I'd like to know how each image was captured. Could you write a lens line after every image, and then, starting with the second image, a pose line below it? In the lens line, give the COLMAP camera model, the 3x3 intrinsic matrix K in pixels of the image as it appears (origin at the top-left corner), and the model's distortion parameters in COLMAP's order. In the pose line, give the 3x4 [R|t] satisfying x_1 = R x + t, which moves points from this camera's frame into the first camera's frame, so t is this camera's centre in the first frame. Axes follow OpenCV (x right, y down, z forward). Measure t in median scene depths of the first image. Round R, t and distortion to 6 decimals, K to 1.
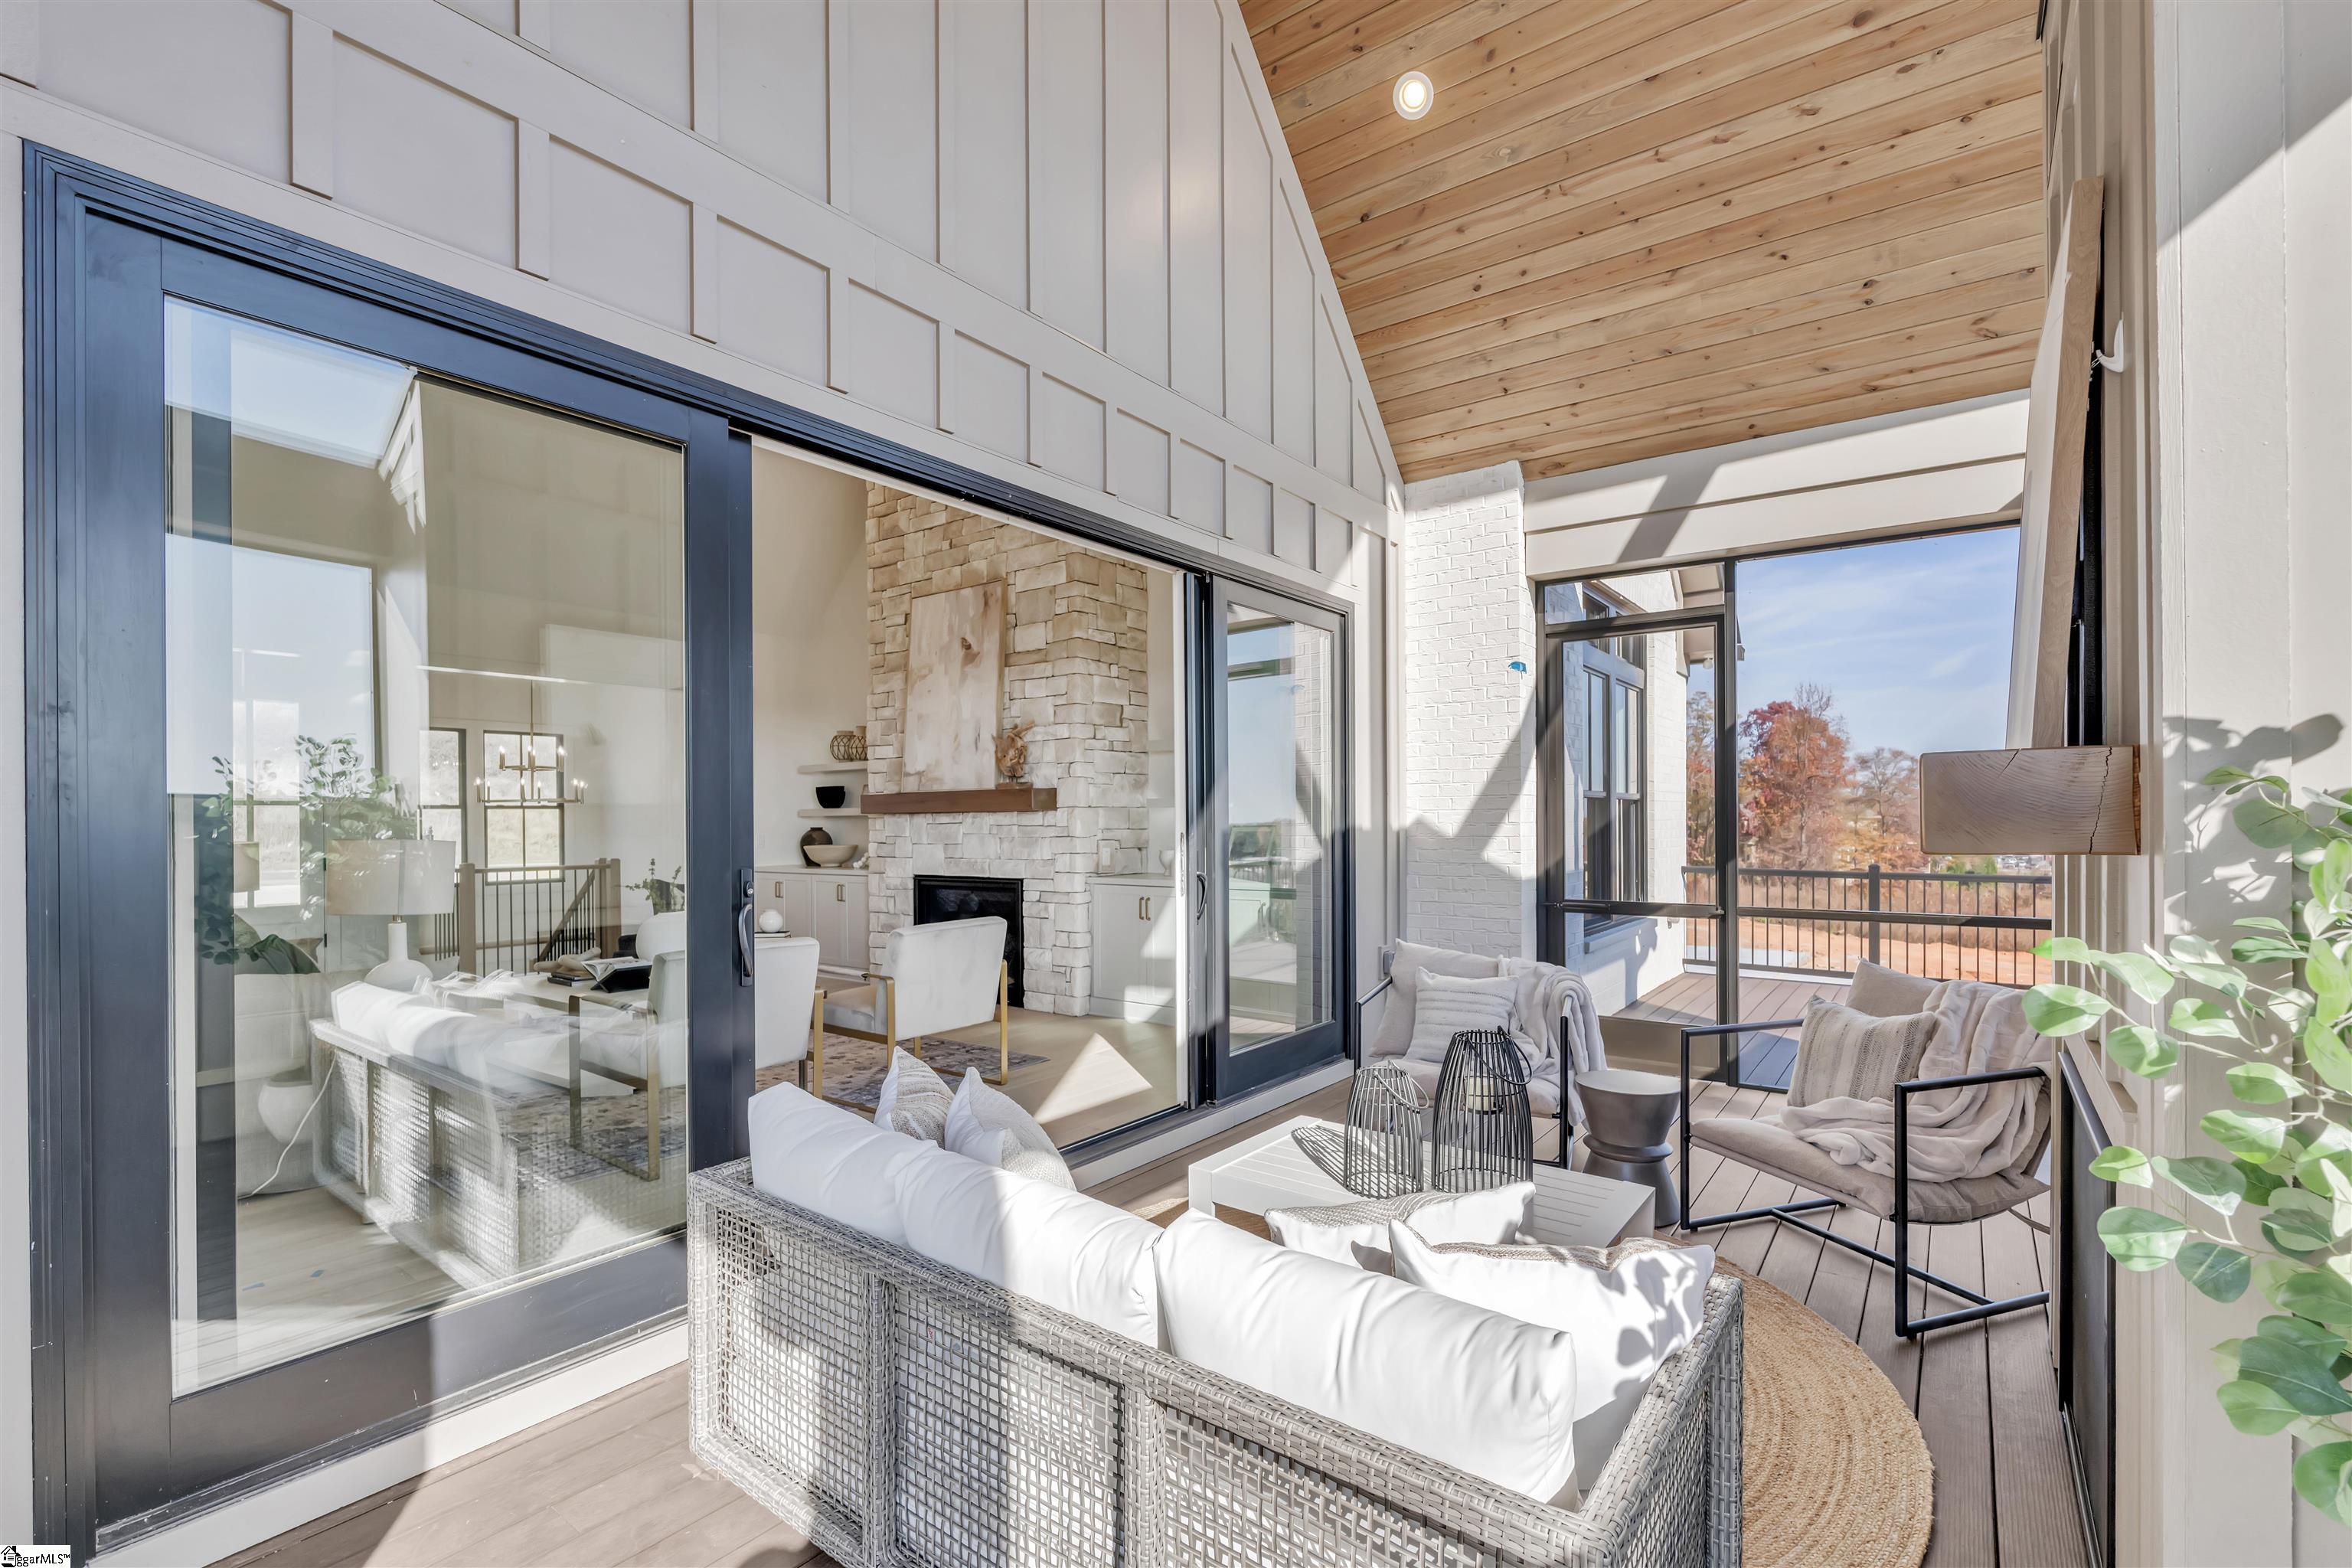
lens RADIAL K [[1035.7, 0, 1175.7], [0, 1035.7, 799.3], [0, 0, 1]] dist [-0.000034, 0.000097]
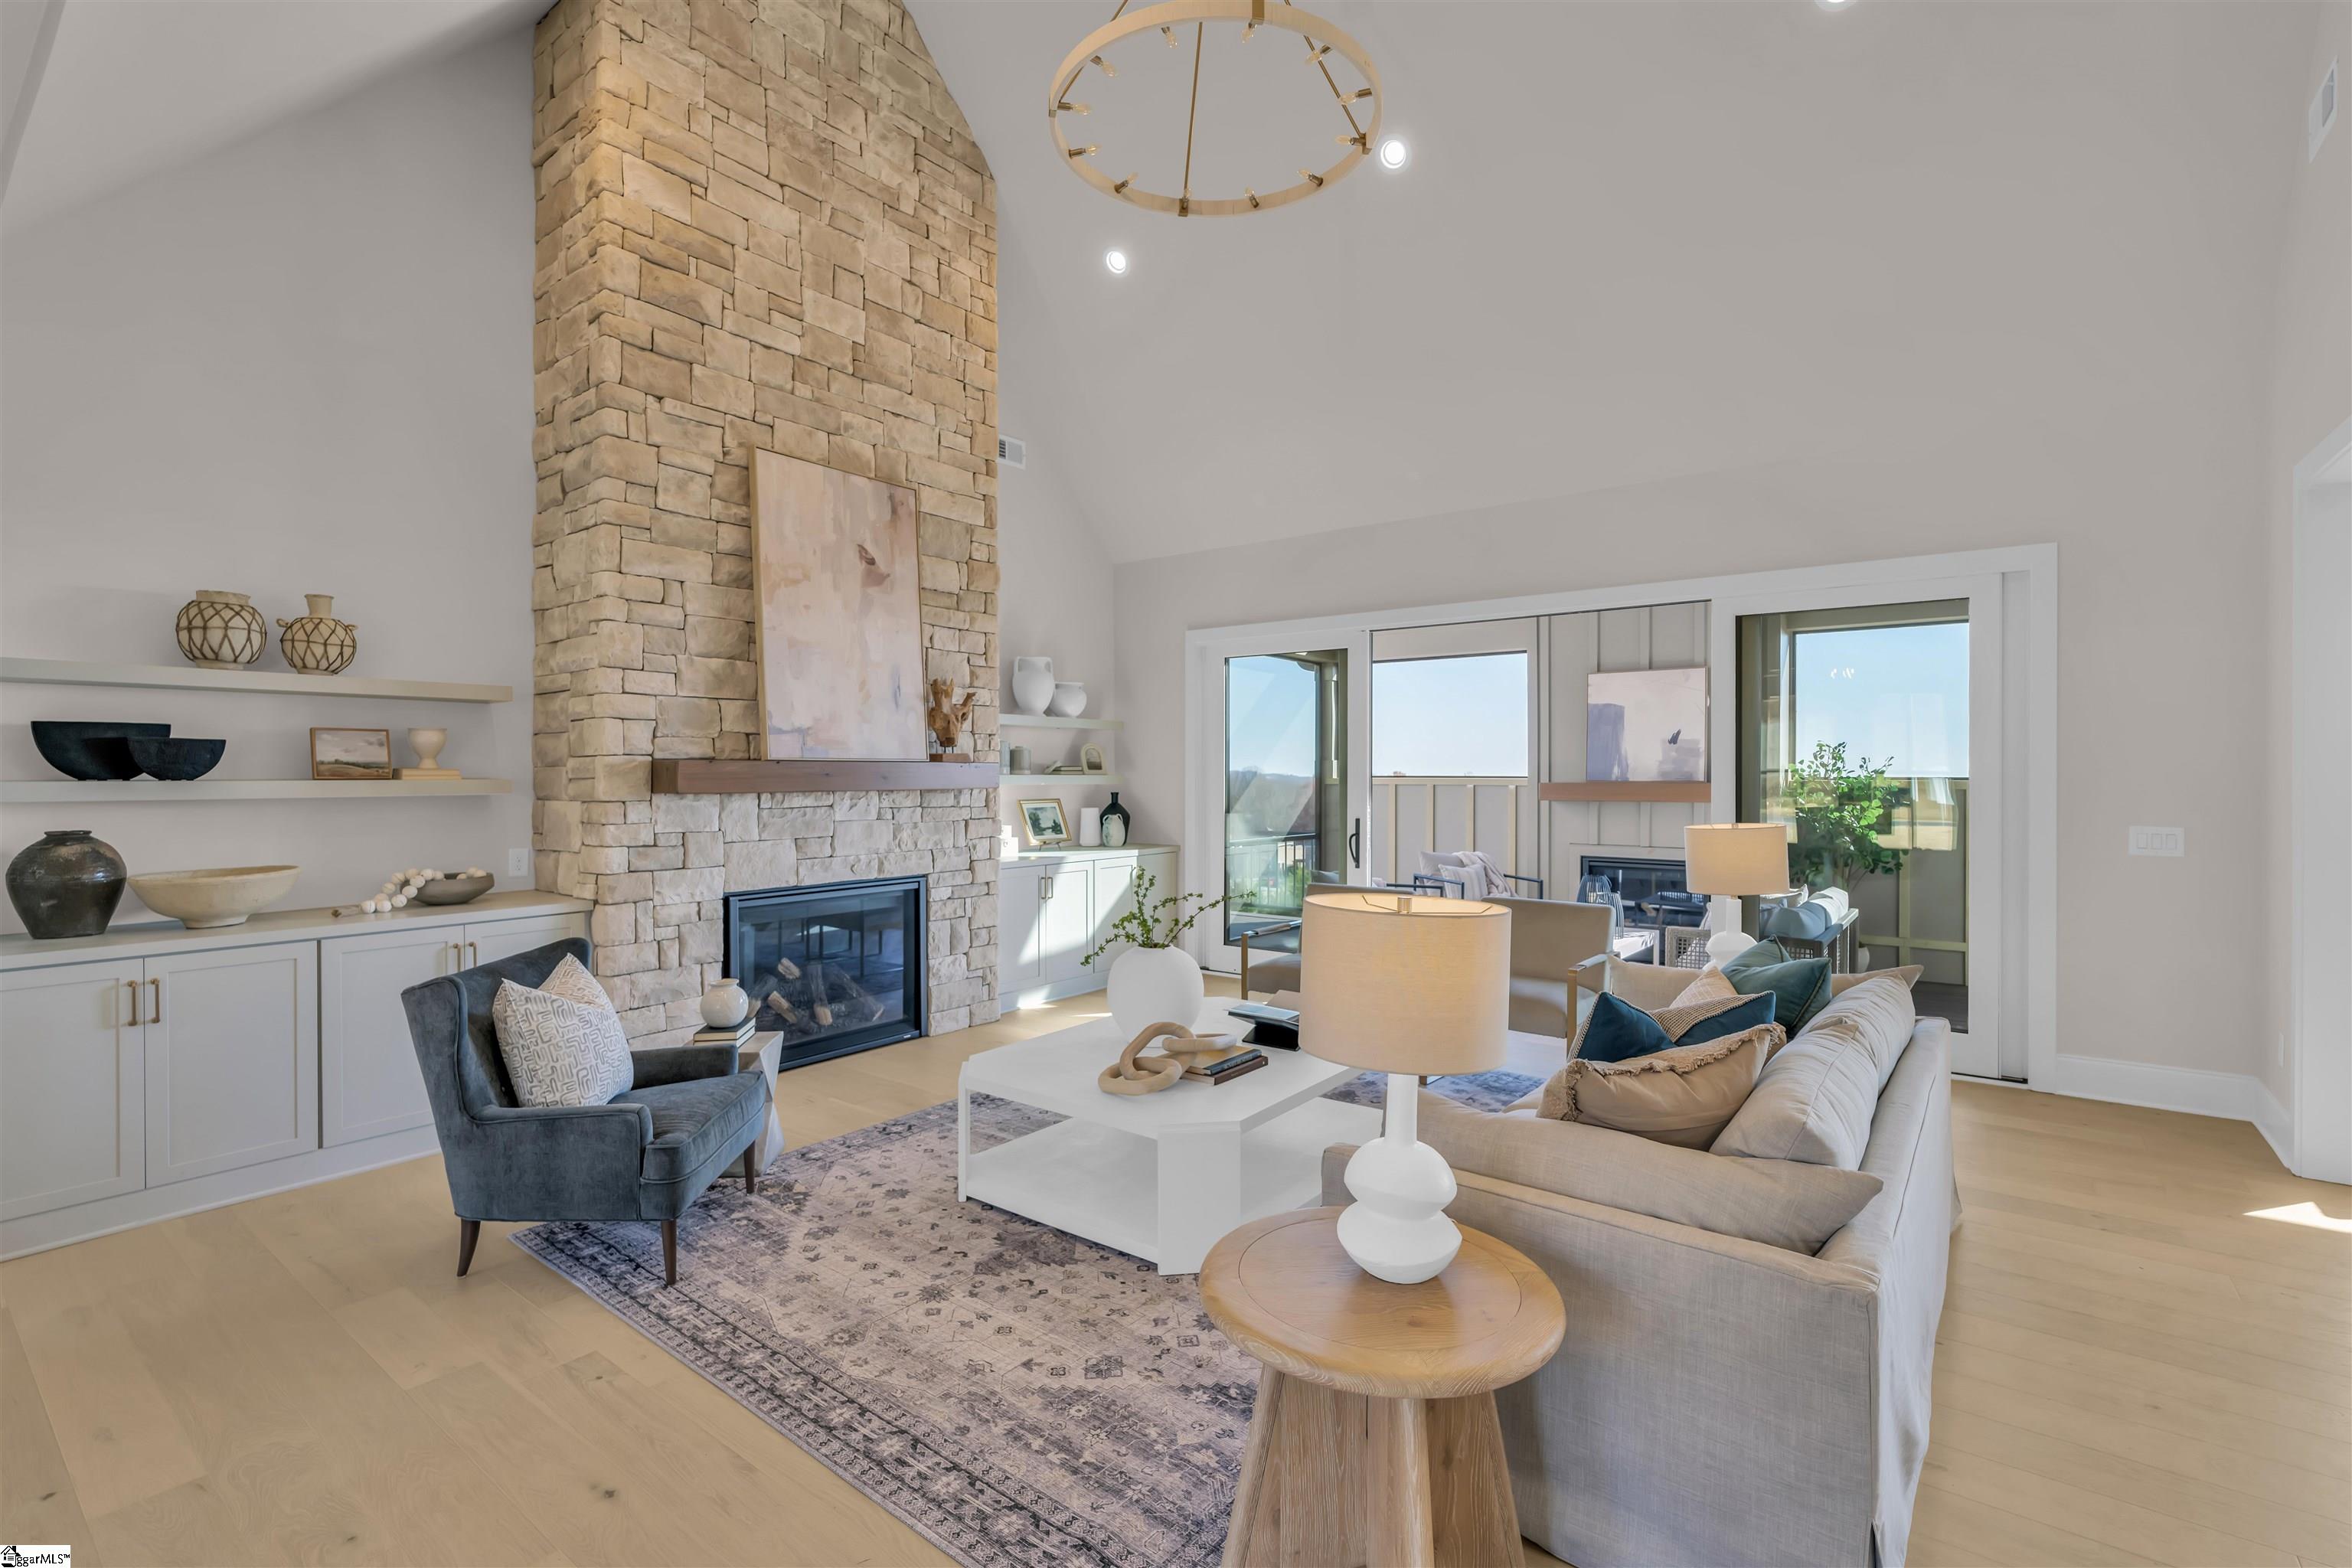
lens RADIAL K [[1035.7, 0, 1177.8], [0, 1035.7, 787.2], [0, 0, 1]] dist [-0.000034, 0.000097]
pose [[0.010713, -0.000363, 0.999943, -0.922006], [-0.006094, 0.999981, 0.000428, 0.009005], [-0.999924, -0.006098, 0.010711, 0.776717]]
